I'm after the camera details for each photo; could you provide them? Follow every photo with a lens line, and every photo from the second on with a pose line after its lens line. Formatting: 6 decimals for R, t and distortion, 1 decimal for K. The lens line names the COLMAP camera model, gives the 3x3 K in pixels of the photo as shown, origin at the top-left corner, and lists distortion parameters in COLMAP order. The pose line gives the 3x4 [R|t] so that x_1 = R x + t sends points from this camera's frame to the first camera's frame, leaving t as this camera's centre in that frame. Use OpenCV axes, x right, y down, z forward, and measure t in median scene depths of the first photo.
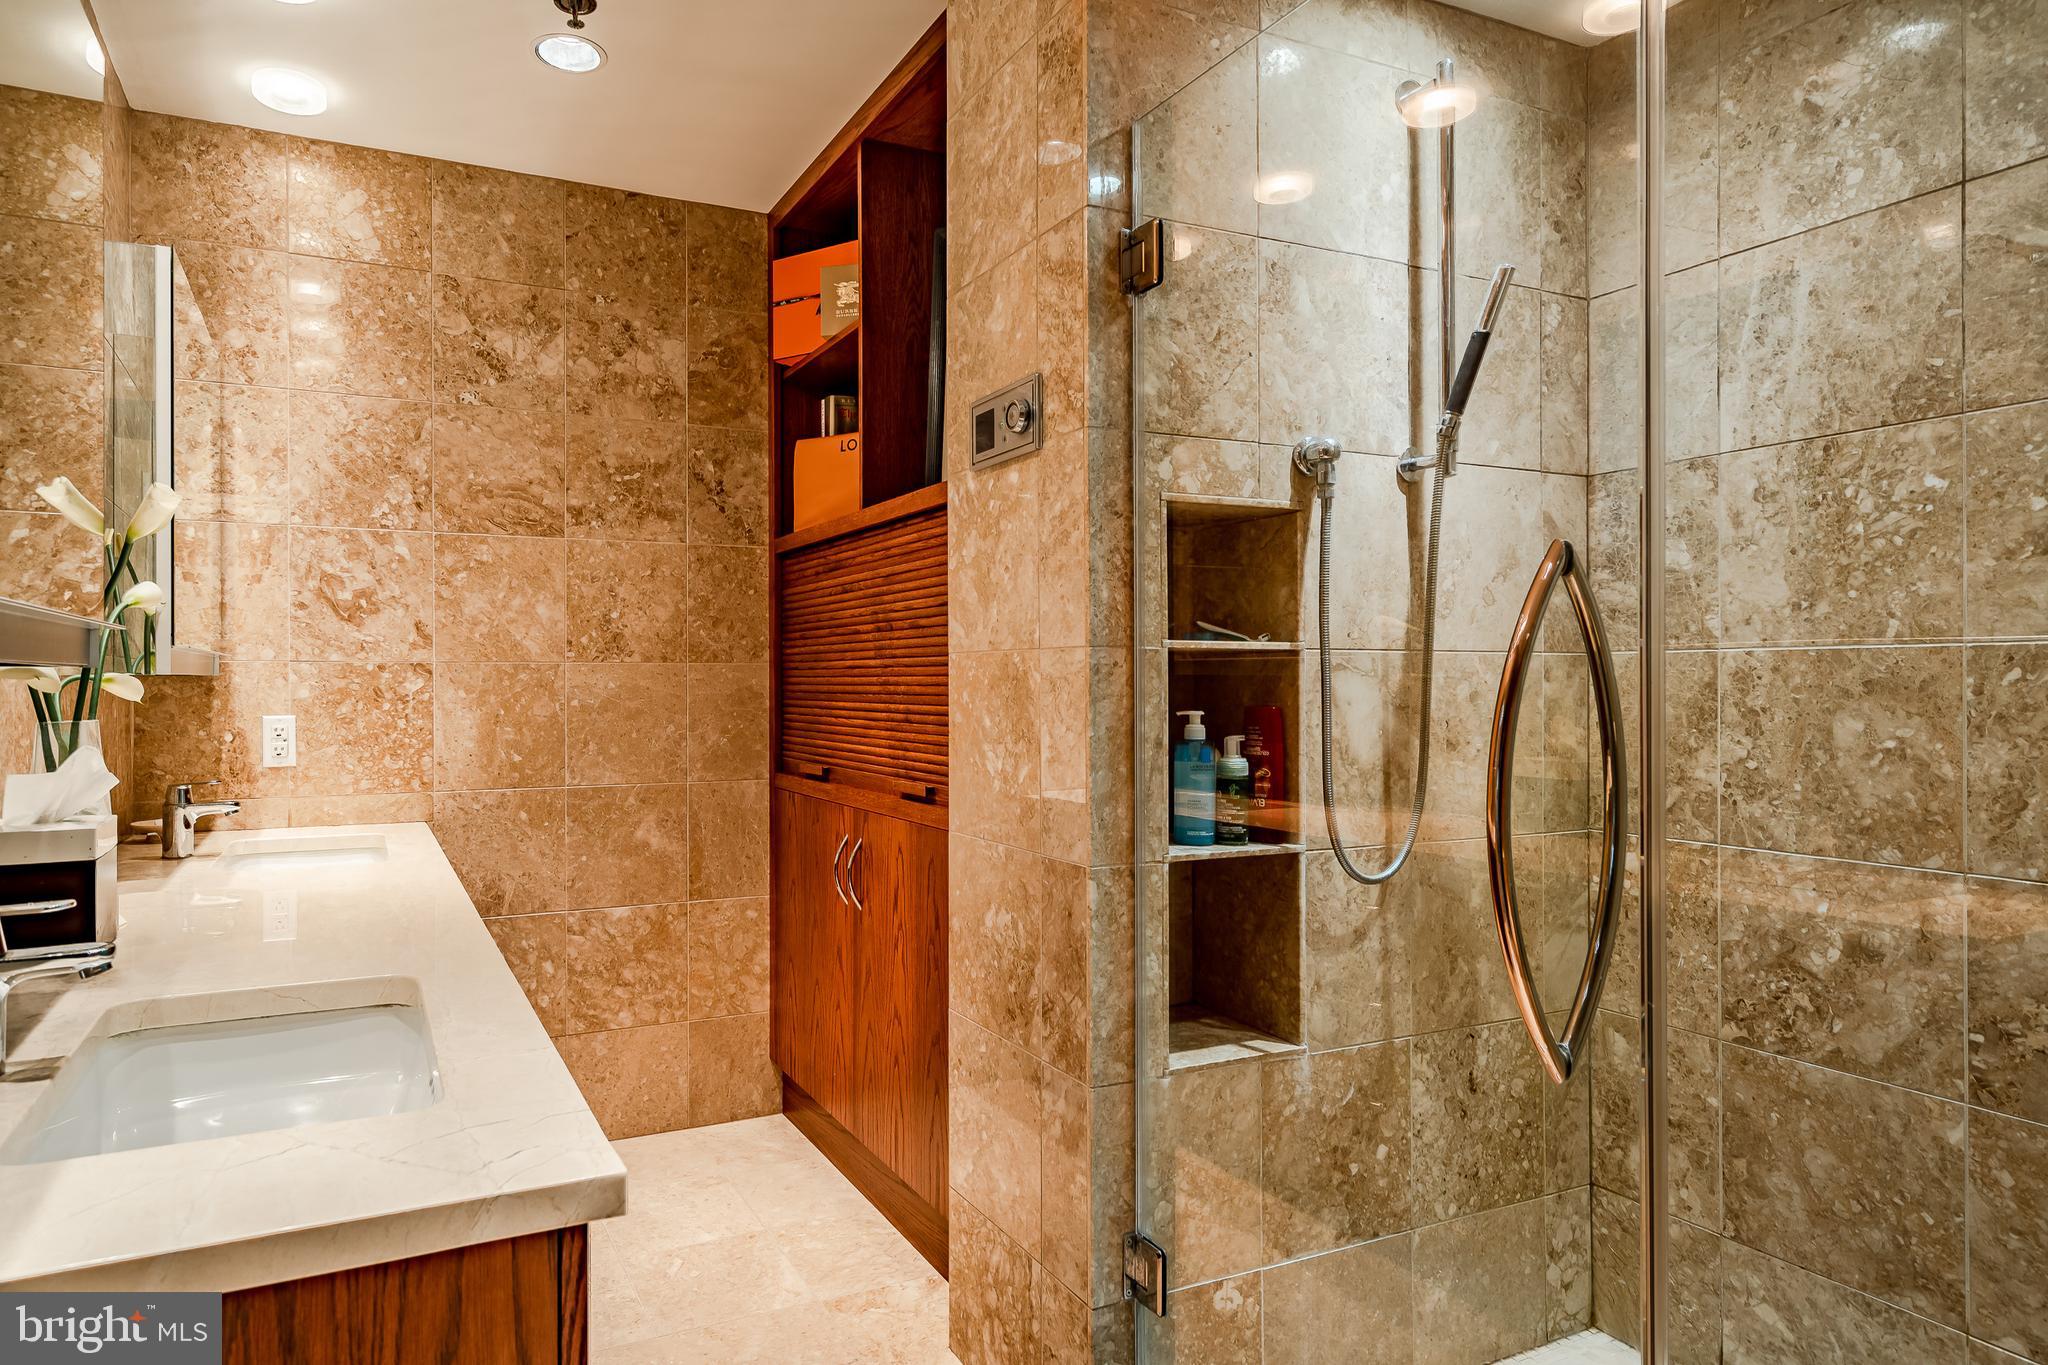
lens RADIAL K [[1159.4, 0, 1021.2], [0, 1159.4, 680.3], [0, 0, 1]] dist [0.017622, 0.000207]
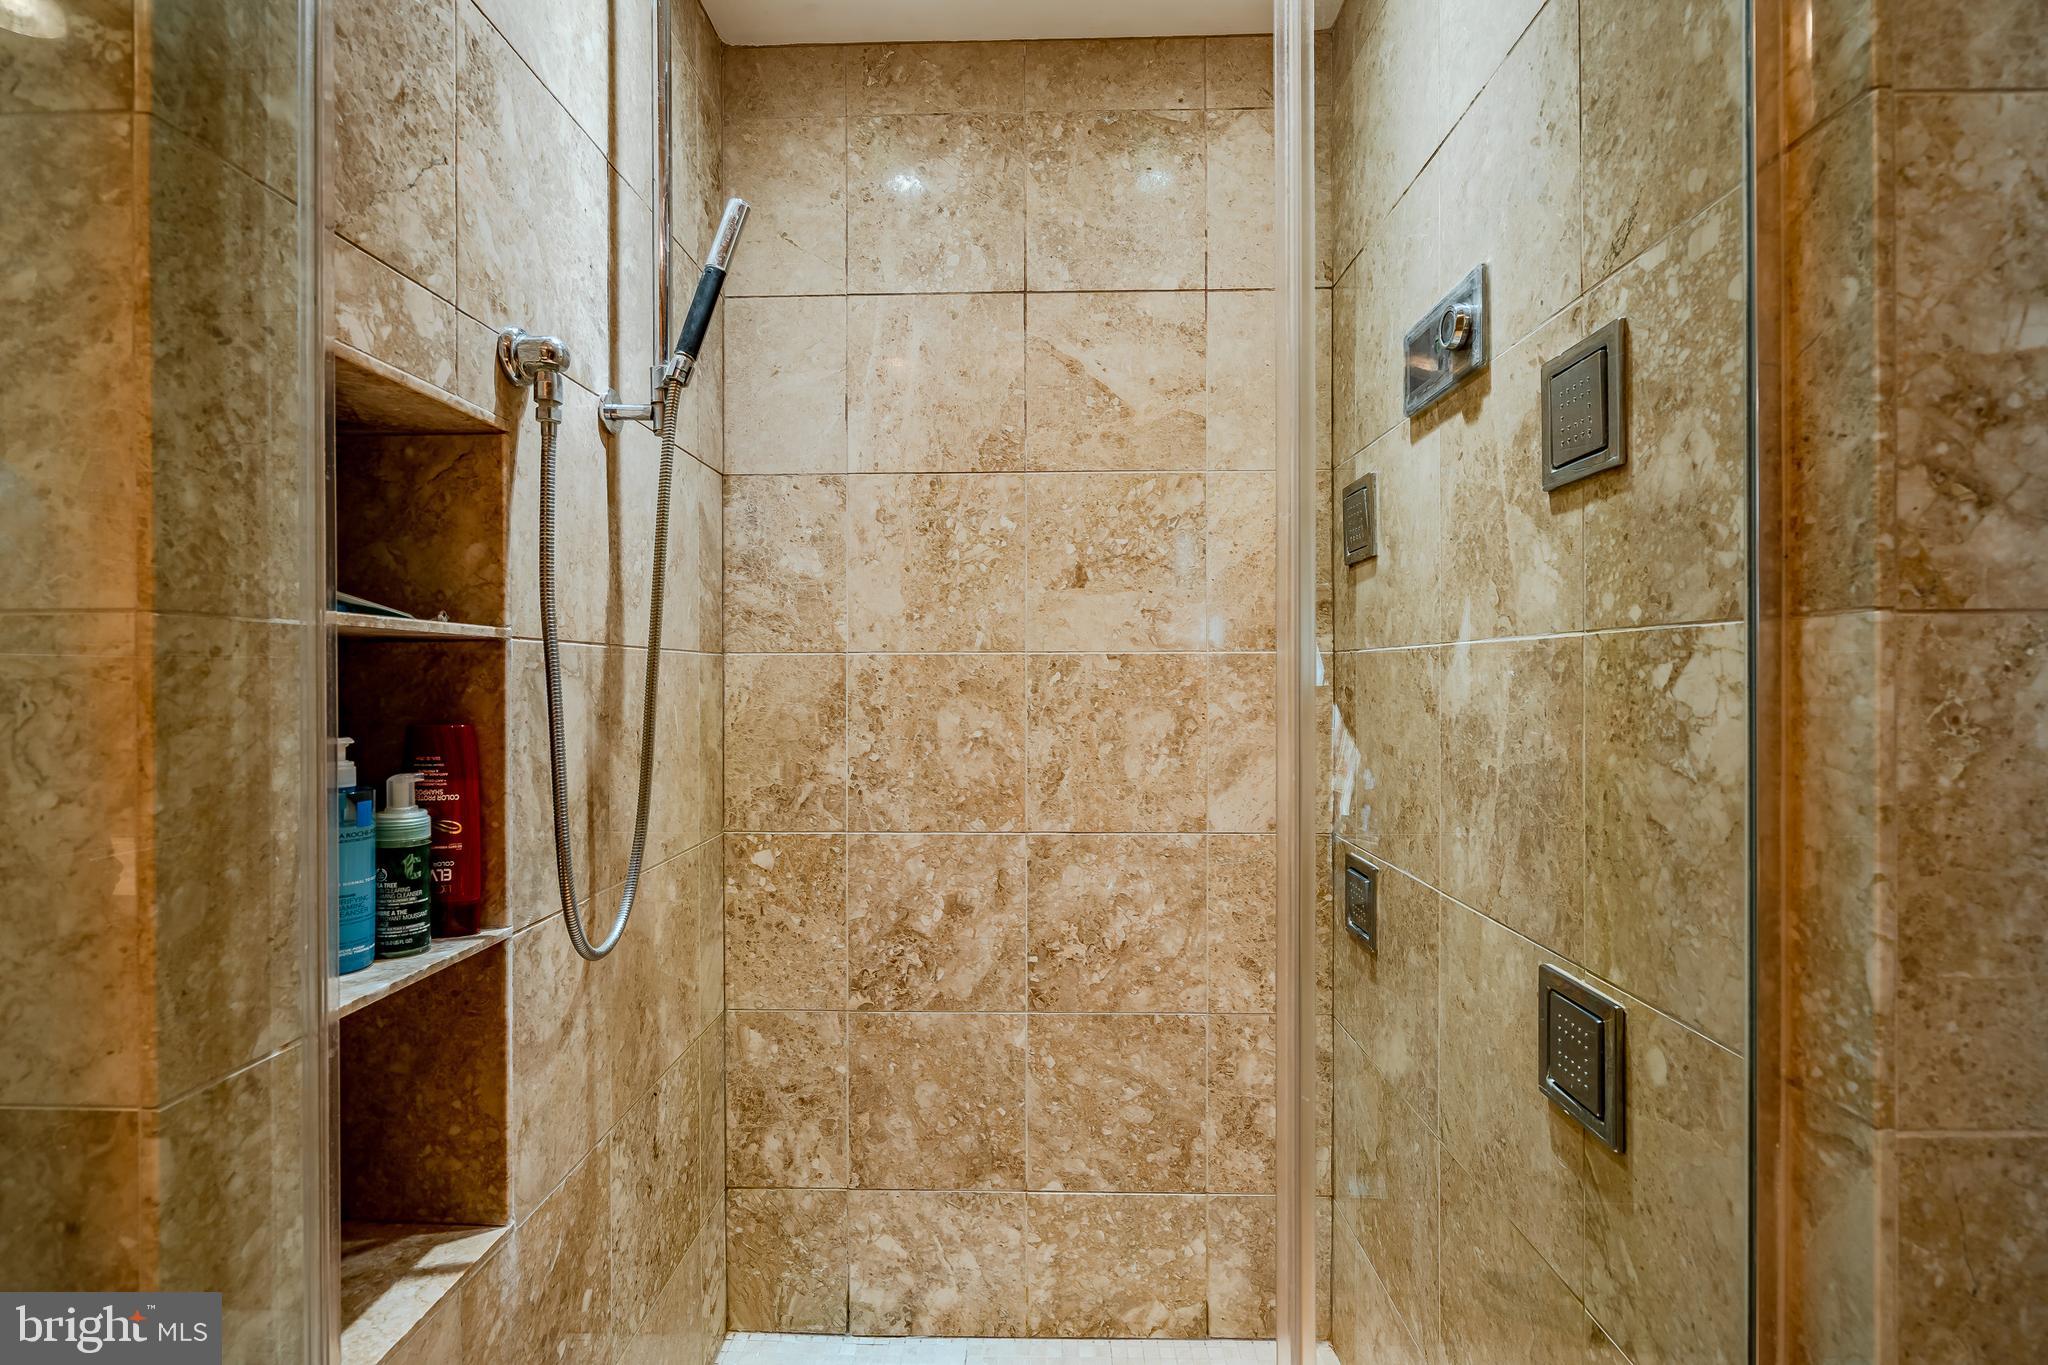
lens RADIAL K [[935.9, 0, 1028.9], [0, 935.9, 678.6], [0, 0, 1]] dist [-0.006321, 0.005292]
pose [[0.542219, 0.000841, 0.840237, -0.048900], [-0.000838, 1.000000, -0.000460, -0.002773], [-0.840237, -0.000455, 0.542220, 0.428607]]
